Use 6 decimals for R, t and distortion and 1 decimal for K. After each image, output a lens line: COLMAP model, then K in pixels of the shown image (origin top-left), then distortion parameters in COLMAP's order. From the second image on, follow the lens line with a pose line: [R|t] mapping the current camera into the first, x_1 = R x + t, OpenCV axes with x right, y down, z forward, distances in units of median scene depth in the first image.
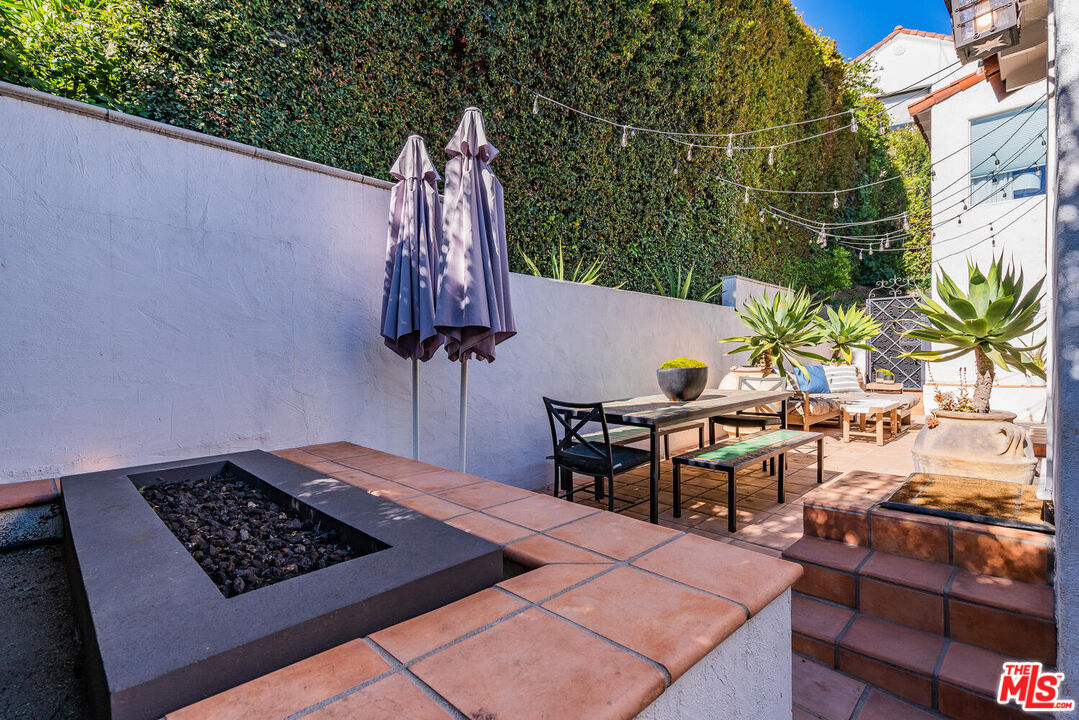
lens RADIAL K [[509.9, 0, 539.5], [0, 509.9, 360.0], [0, 0, 1]] dist [-0.000478, 0.000649]
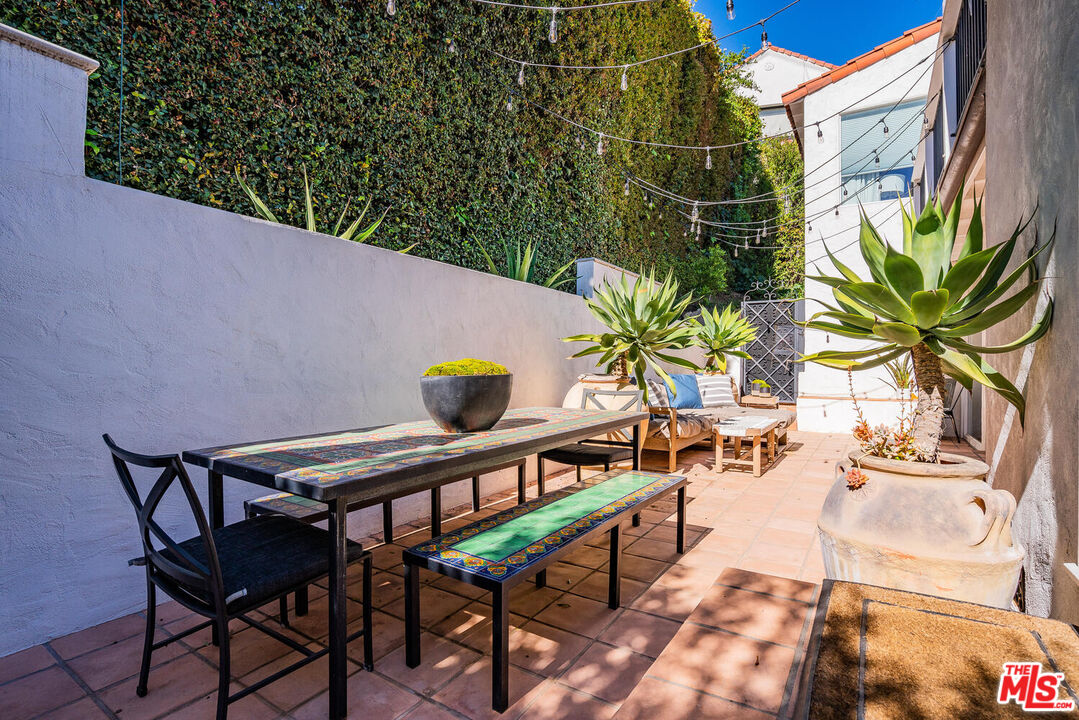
lens RADIAL K [[511.6, 0, 539.8], [0, 511.6, 361.3], [0, 0, 1]] dist [-0.046945, 0.013994]
pose [[0.980280, 0.017423, 0.196846, 0.161921], [-0.015227, 0.999804, -0.012662, 0.003432], [-0.197028, 0.009414, 0.980353, 0.265268]]
